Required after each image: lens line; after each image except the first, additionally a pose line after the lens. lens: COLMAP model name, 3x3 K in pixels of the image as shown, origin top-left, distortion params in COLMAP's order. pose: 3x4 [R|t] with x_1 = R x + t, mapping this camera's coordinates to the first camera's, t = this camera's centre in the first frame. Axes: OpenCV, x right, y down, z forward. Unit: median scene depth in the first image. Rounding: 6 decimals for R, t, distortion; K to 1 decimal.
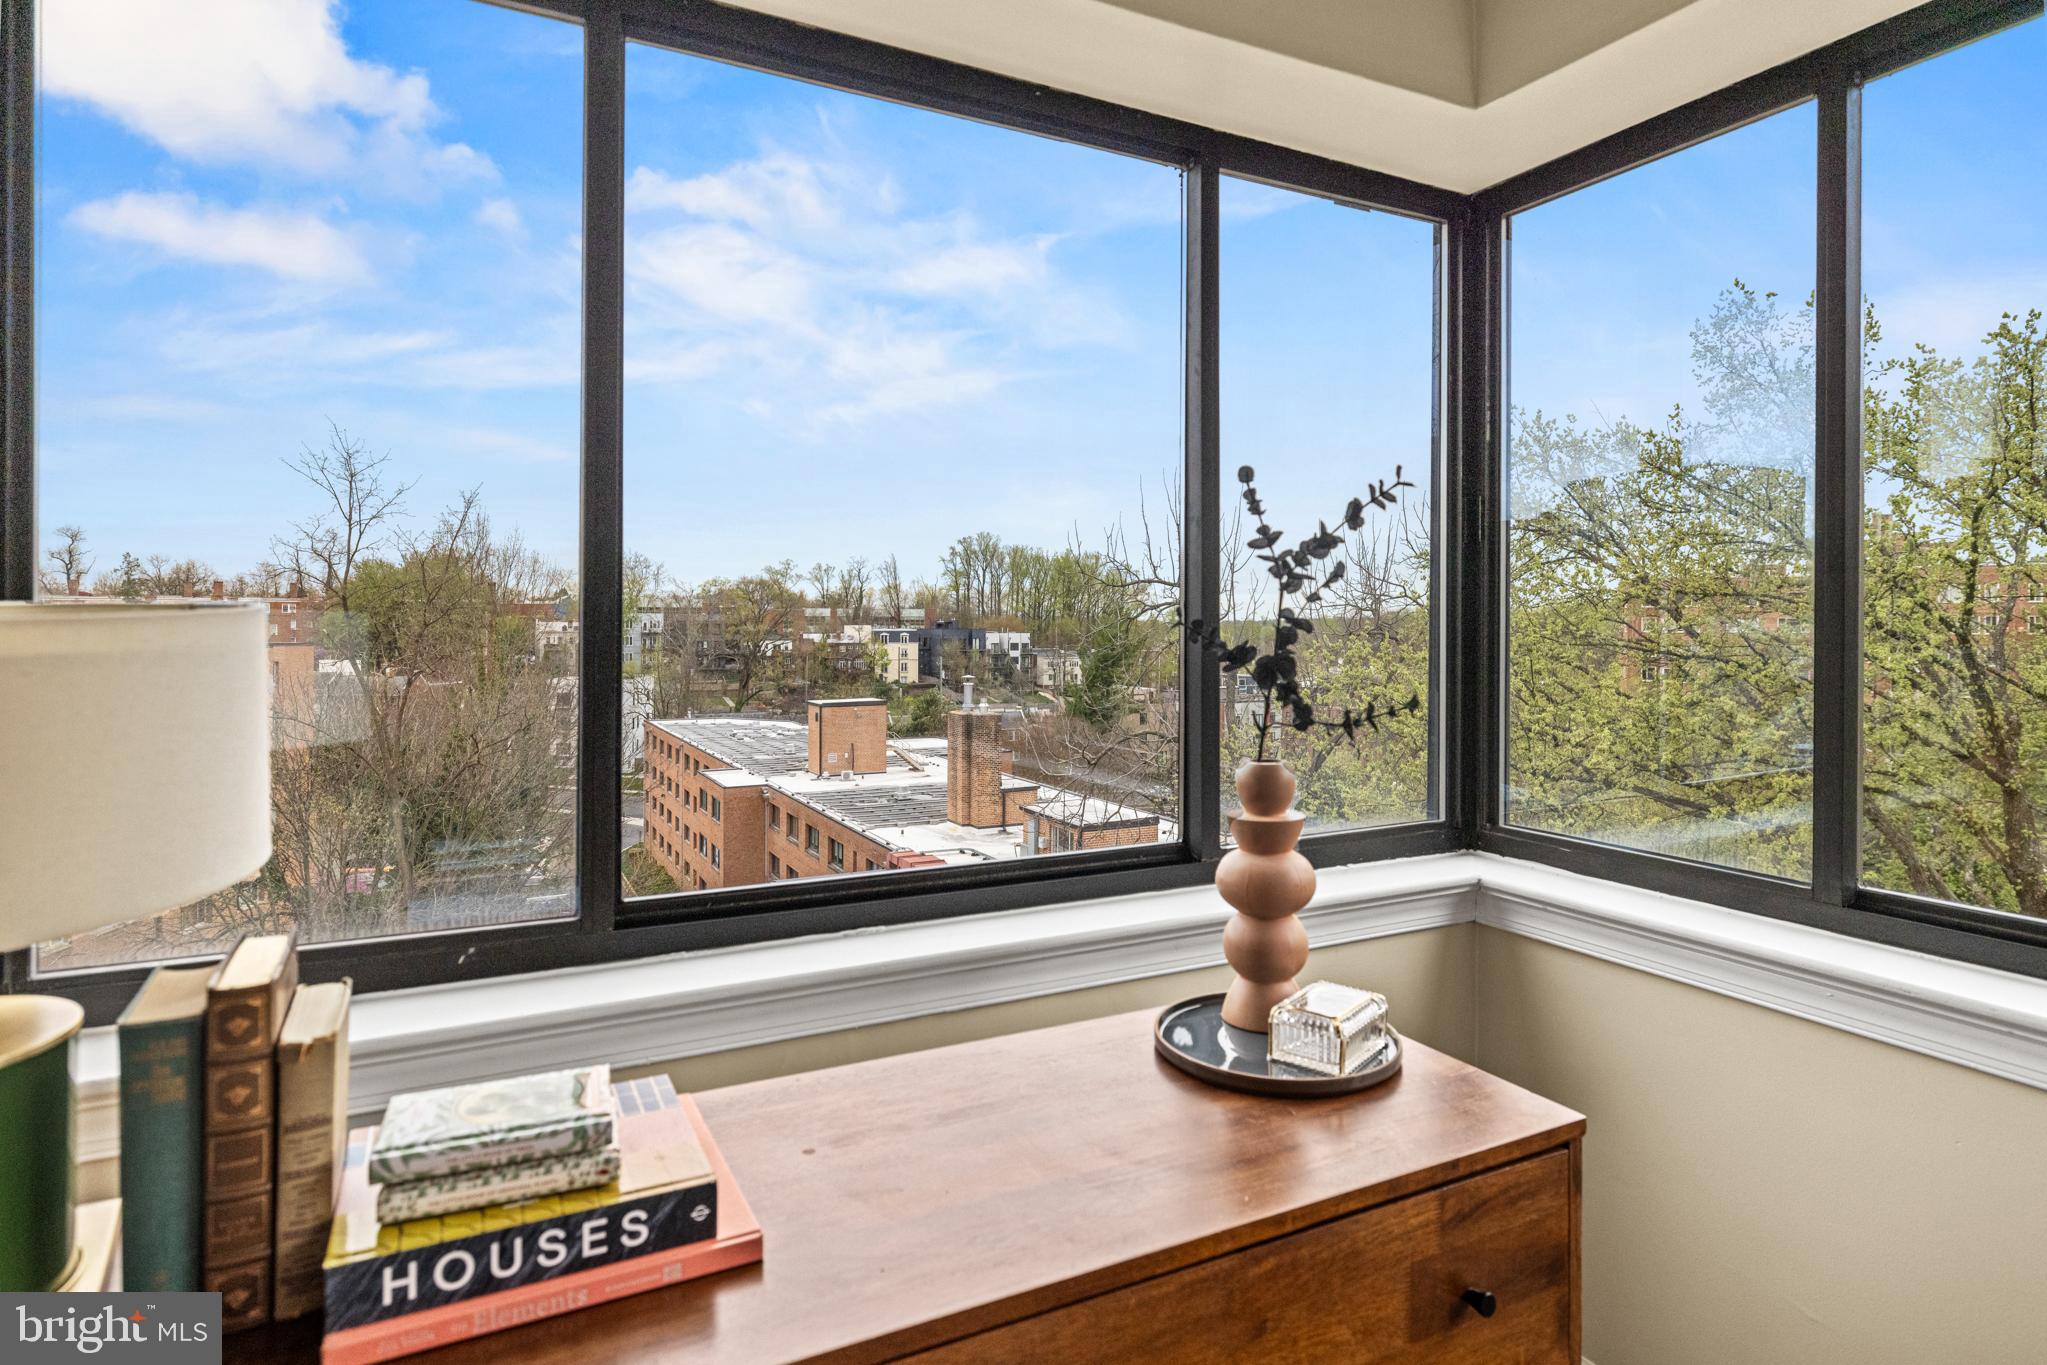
lens RADIAL K [[1094.0, 0, 1021.0], [0, 1094.0, 601.9], [0, 0, 1]] dist [-0.000144, 0.000147]
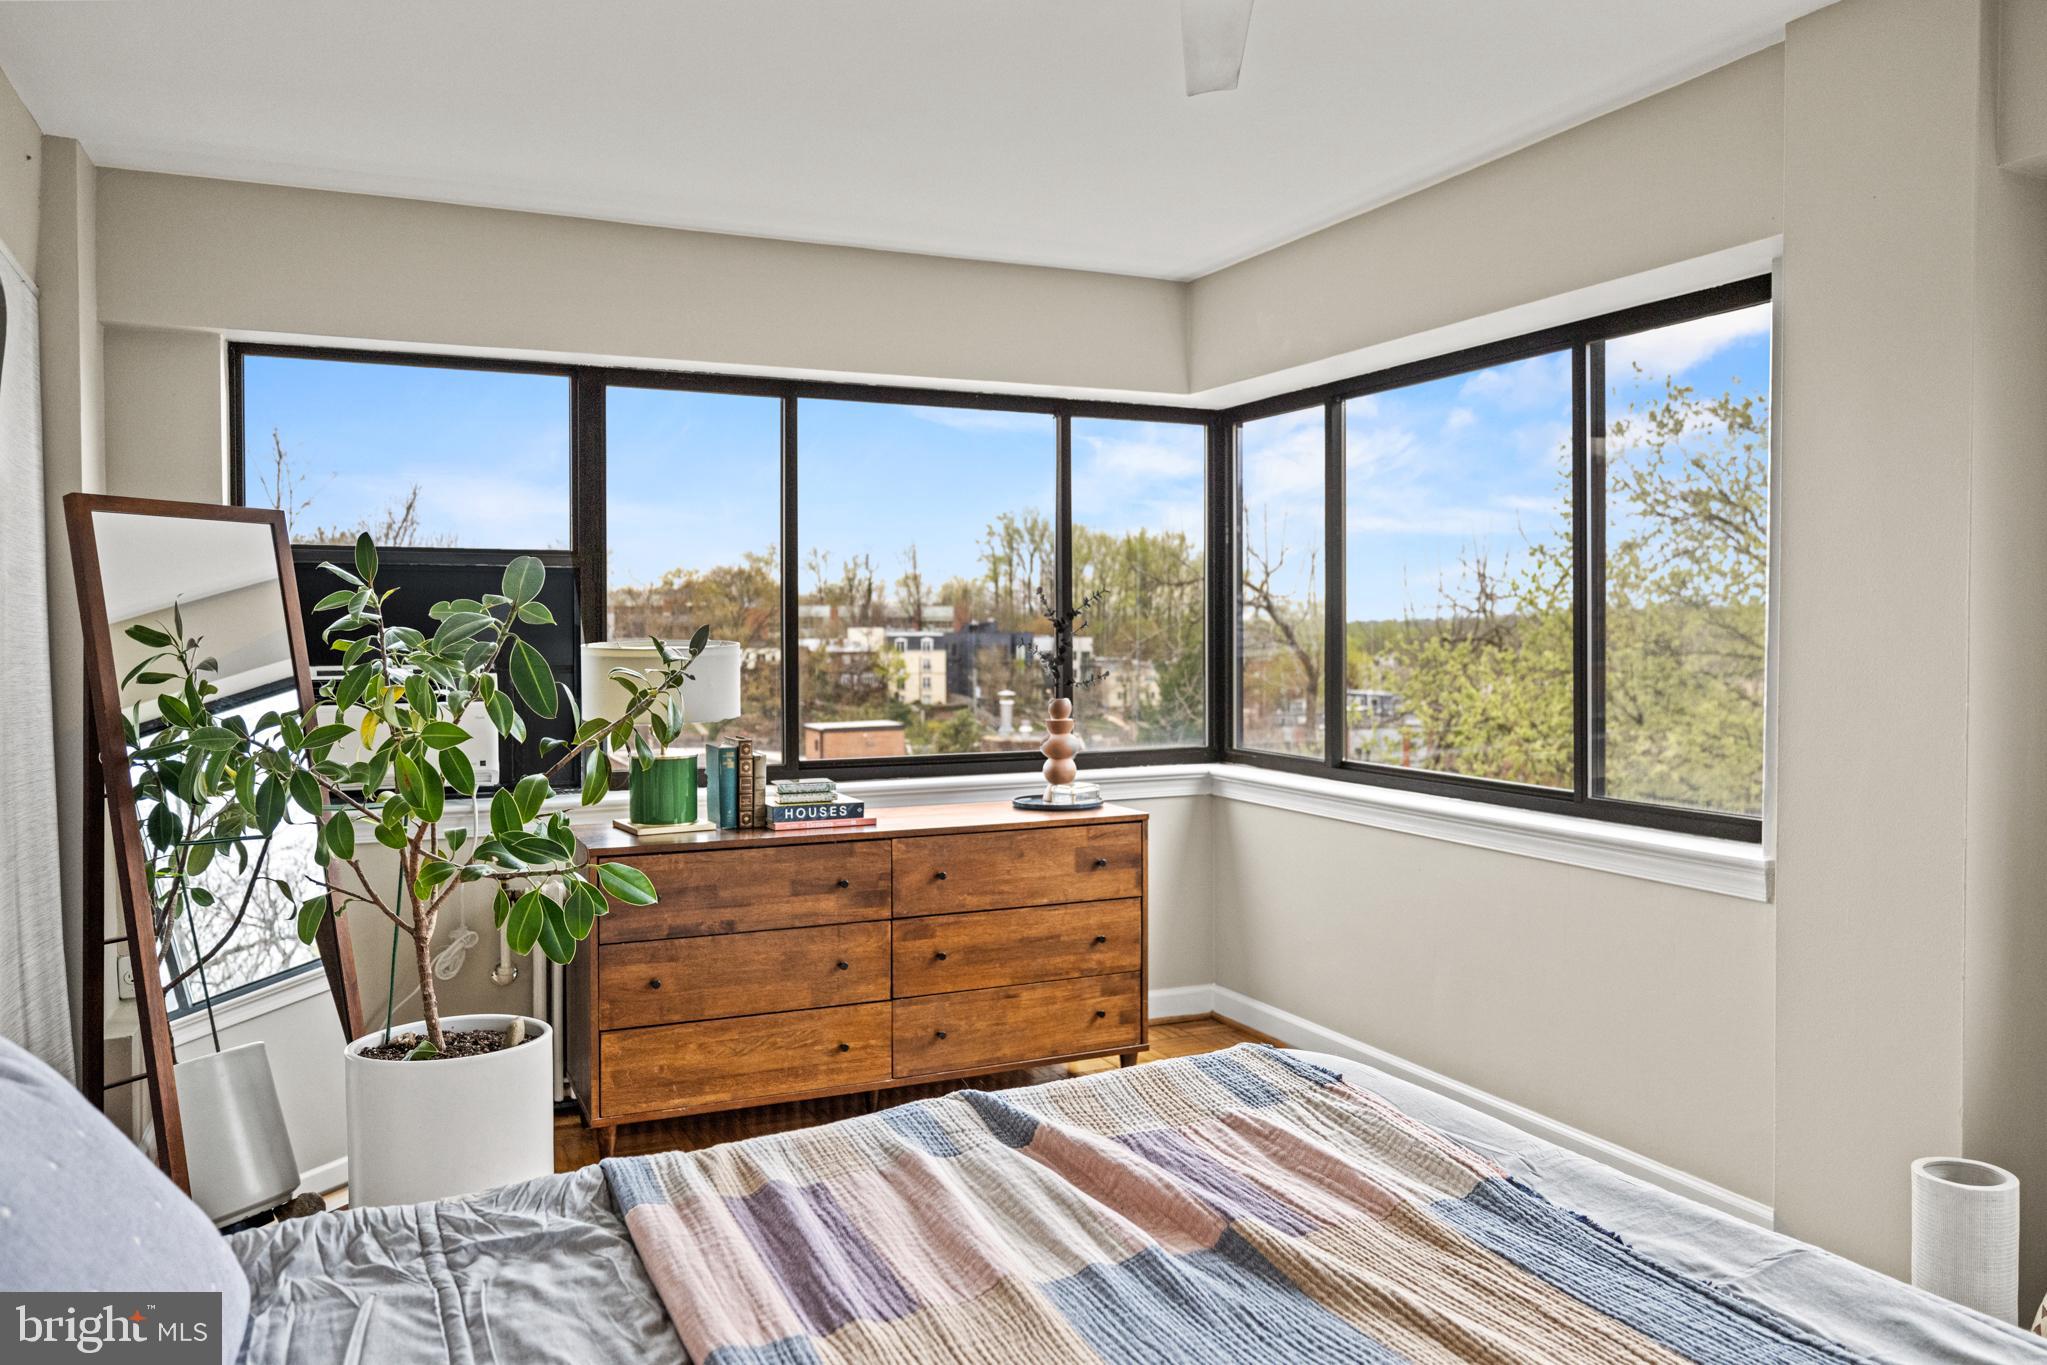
lens RADIAL K [[1455.0, 0, 997.3], [0, 1455.0, 656.8], [0, 0, 1]] dist [-0.002409, -0.000918]
pose [[0.998322, -0.001914, -0.057869, 0.231241], [0.004311, 0.999137, 0.041314, -0.074103], [0.057739, -0.041494, 0.997469, -1.973480]]
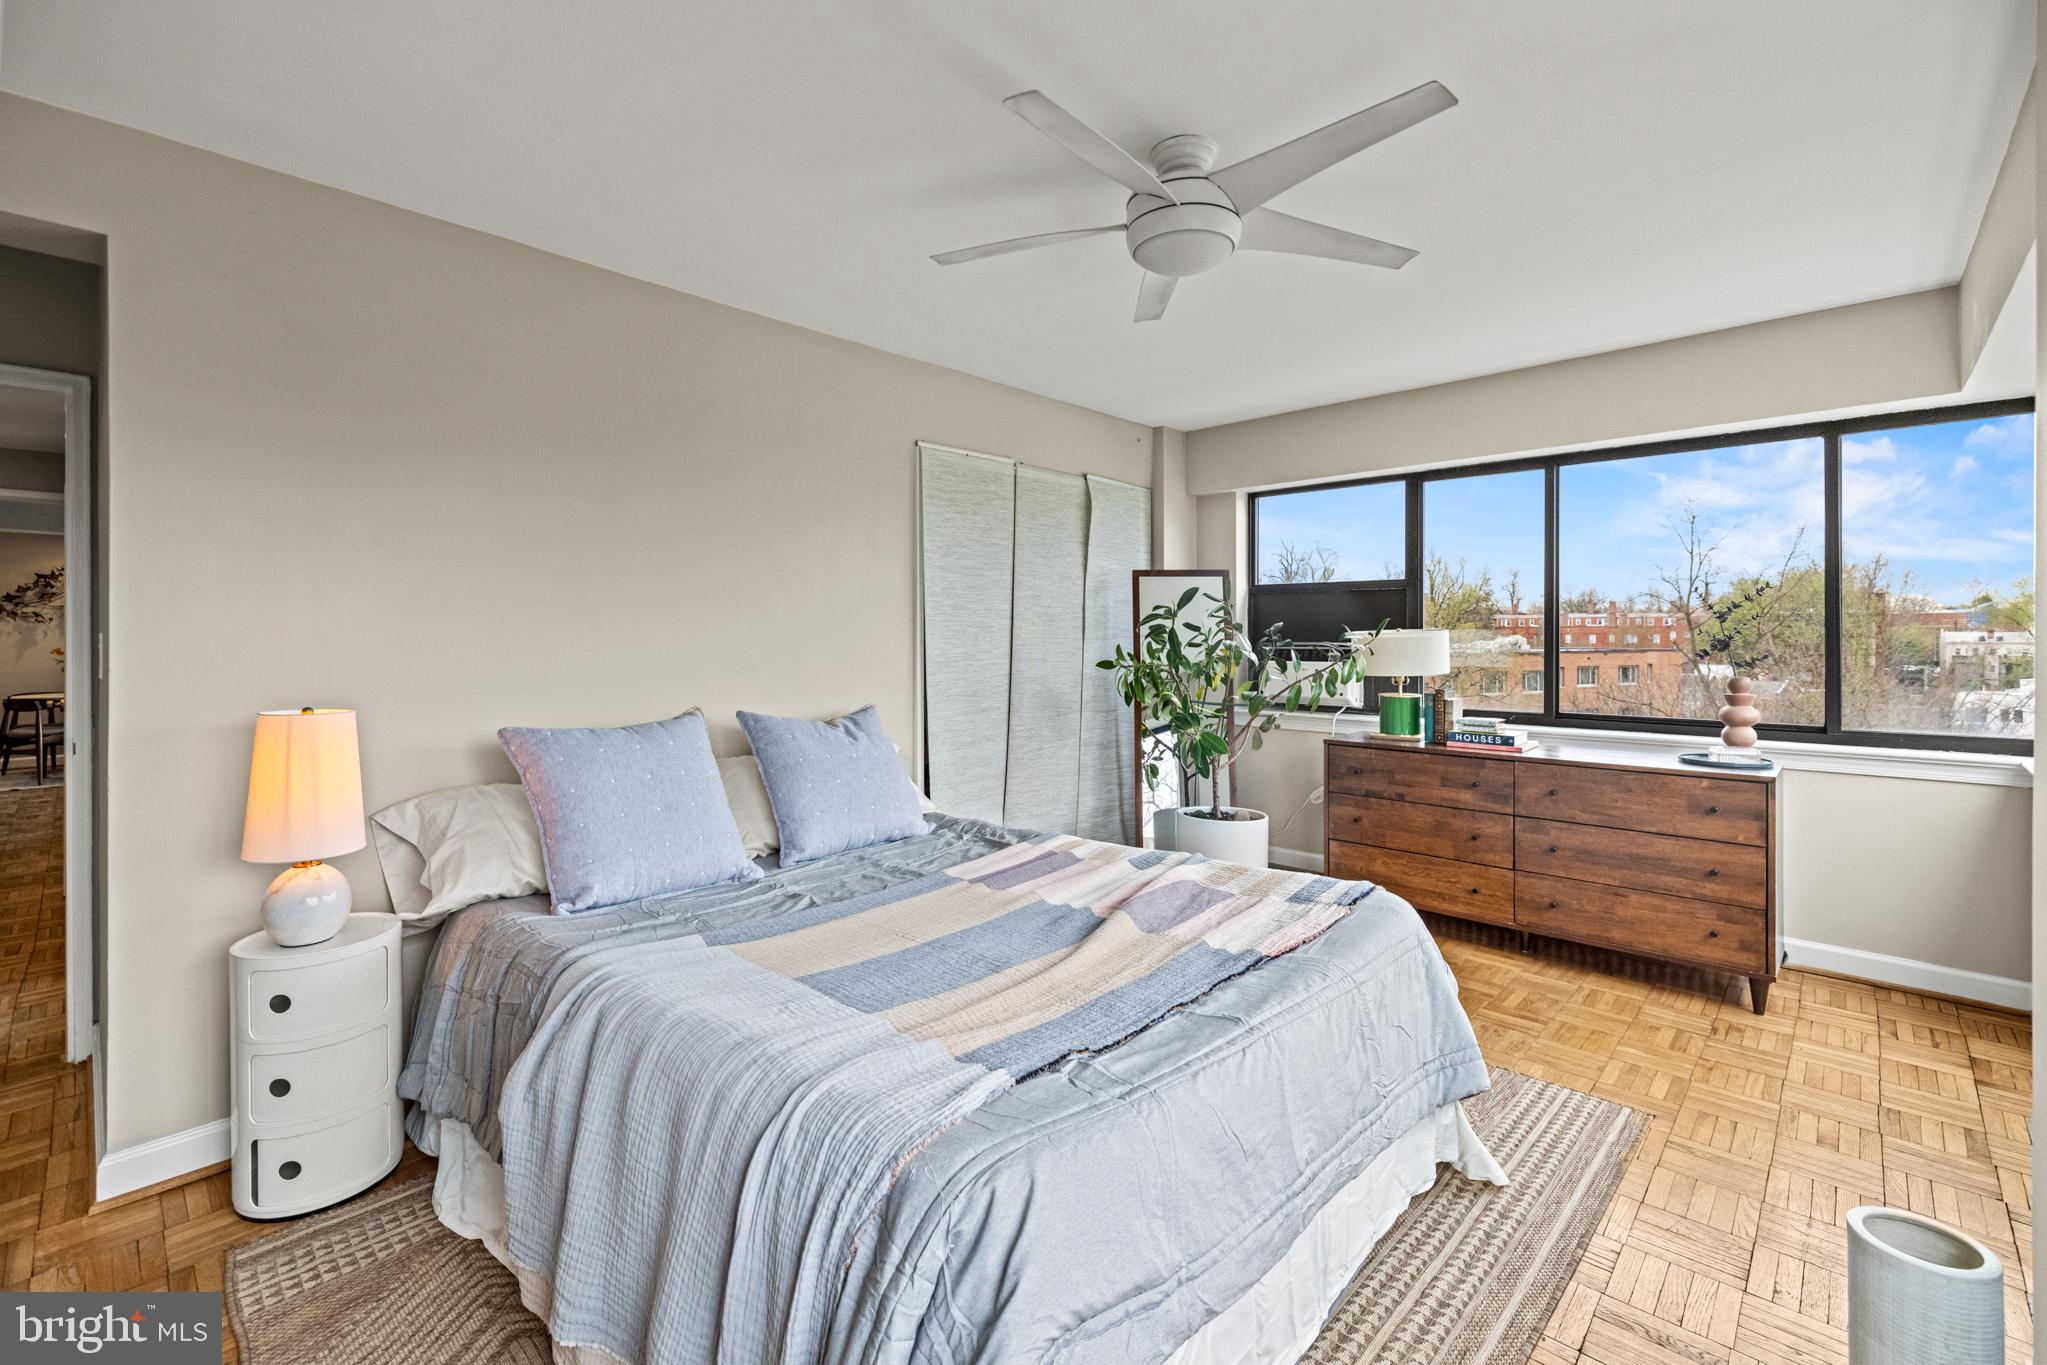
lens RADIAL K [[862.2, 0, 1030.7], [0, 862.2, 638.9], [0, 0, 1]] dist [0.001024, -0.000015]
pose [[0.338306, 0.003618, -0.941029, 1.547422], [0.019929, 0.999741, 0.011008, -0.022212], [0.940825, -0.022478, 0.338146, -1.415178]]
